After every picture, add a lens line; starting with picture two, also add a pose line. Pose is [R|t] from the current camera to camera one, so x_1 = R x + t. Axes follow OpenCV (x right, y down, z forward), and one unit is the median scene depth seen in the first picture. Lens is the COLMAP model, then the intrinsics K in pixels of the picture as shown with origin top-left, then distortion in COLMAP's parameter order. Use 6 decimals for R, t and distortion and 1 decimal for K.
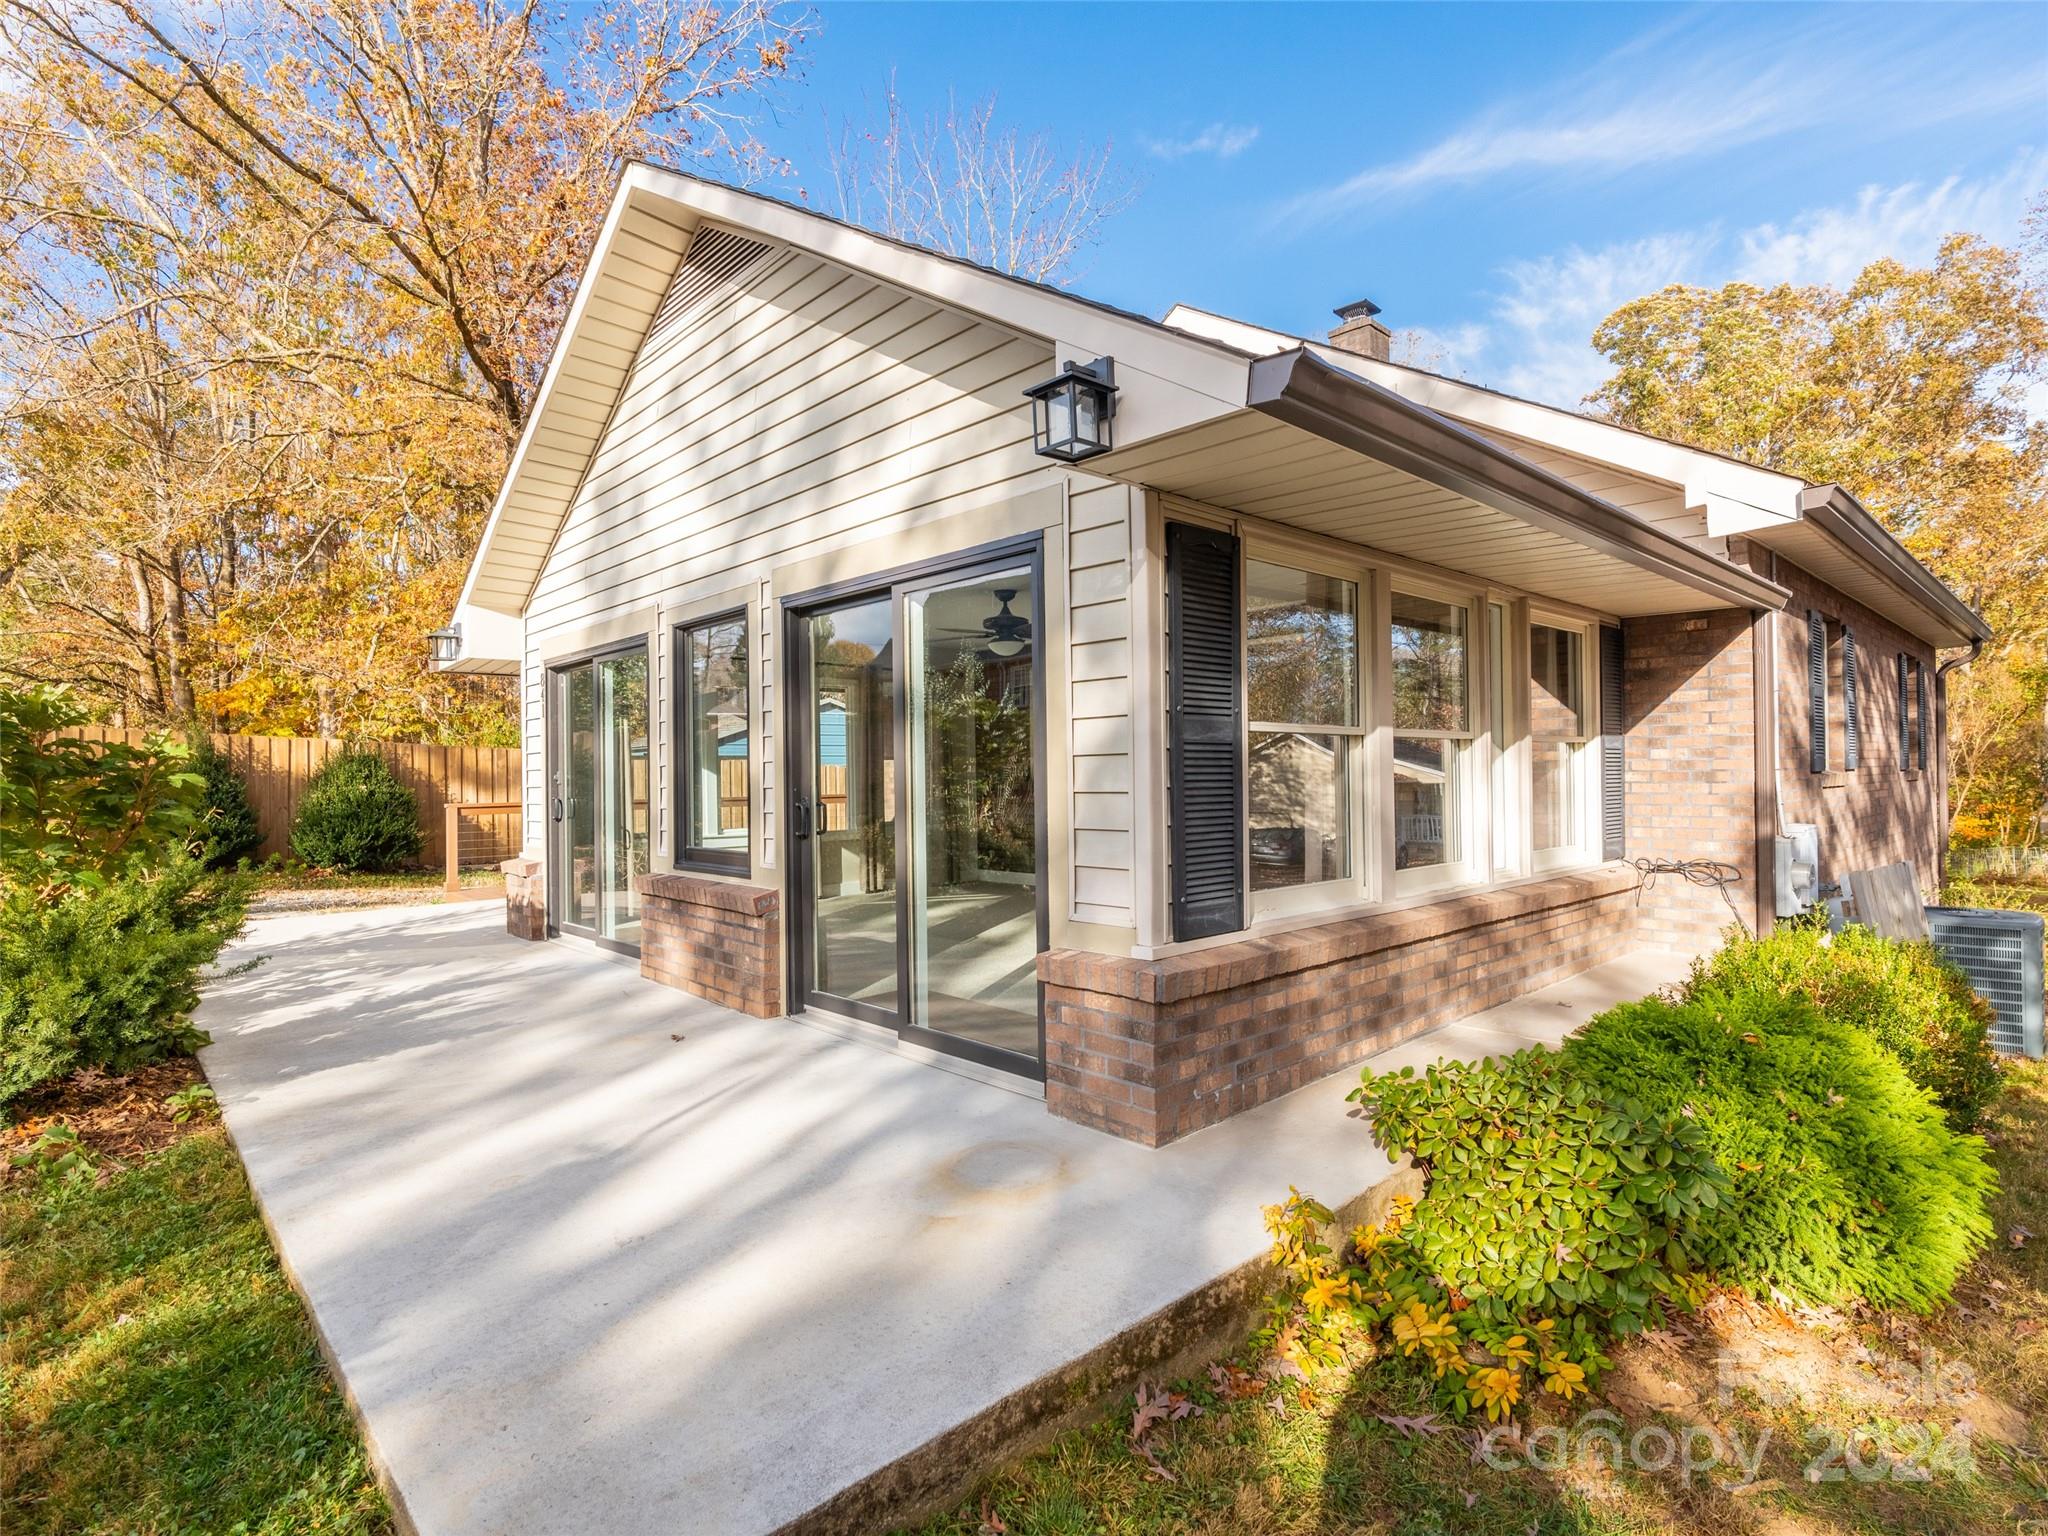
lens RADIAL K [[1012.0, 0, 1009.9], [0, 1012.0, 774.1], [0, 0, 1]] dist [-0.003110, 0.001052]
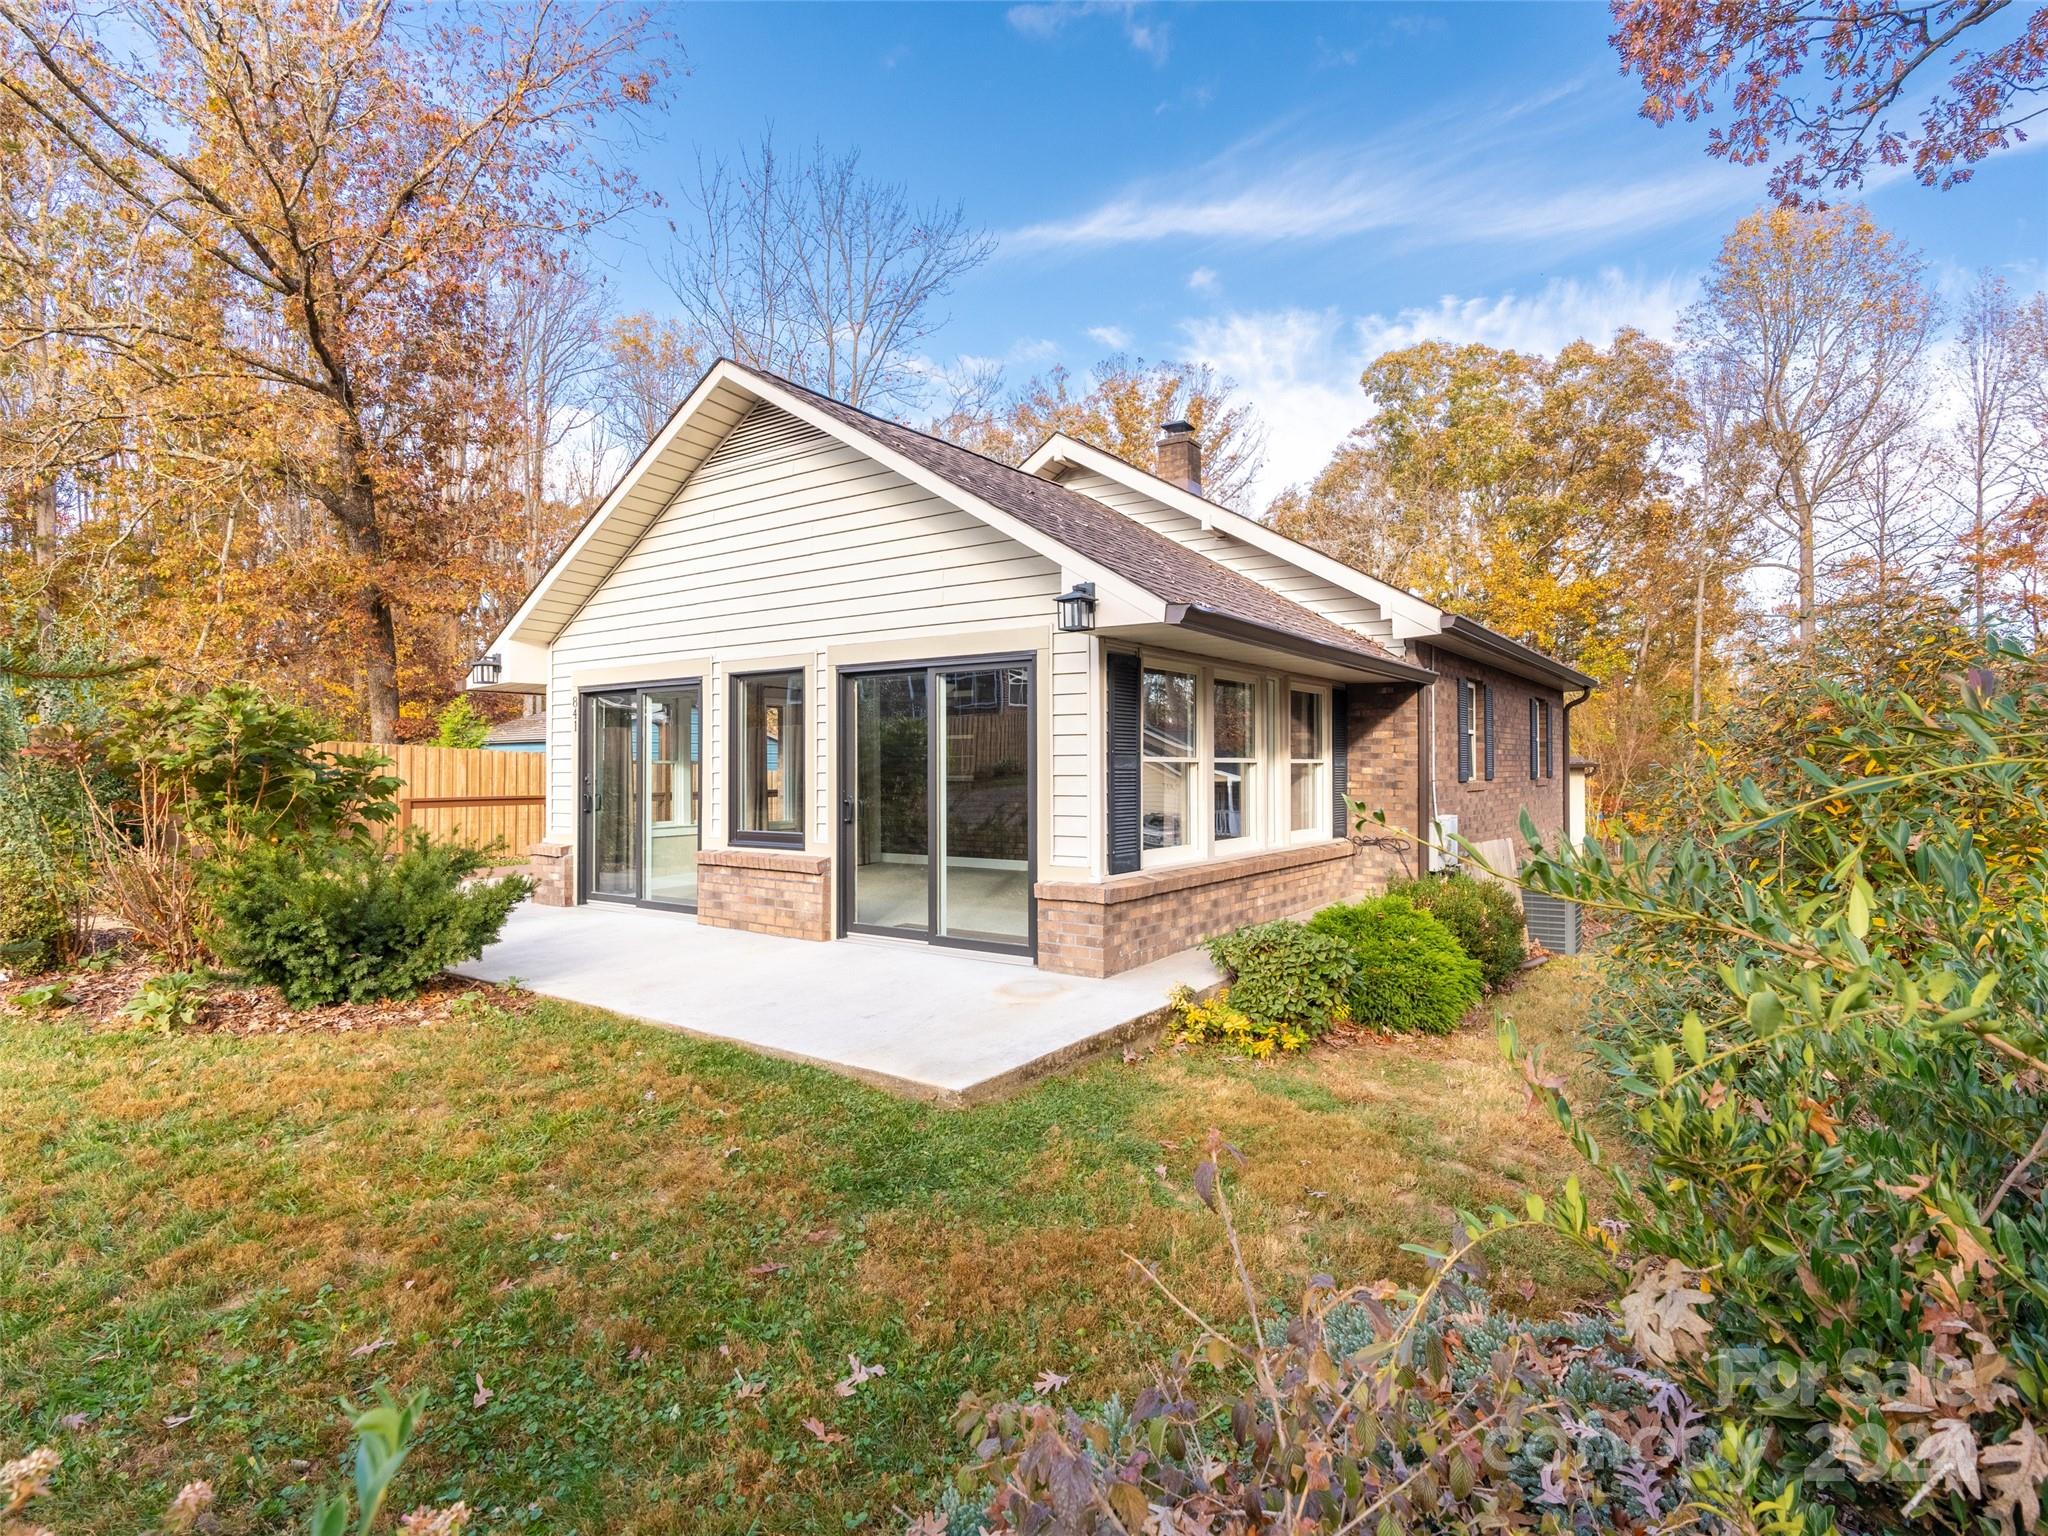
lens RADIAL K [[1047.2, 0, 1016.5], [0, 1047.2, 766.5], [0, 0, 1]] dist [-0.004300, 0.002038]
pose [[0.978726, 0.009943, 0.204930, -0.261343], [-0.009757, 0.999951, -0.001919, -0.020260], [-0.204939, -0.000121, 0.978775, -0.561843]]
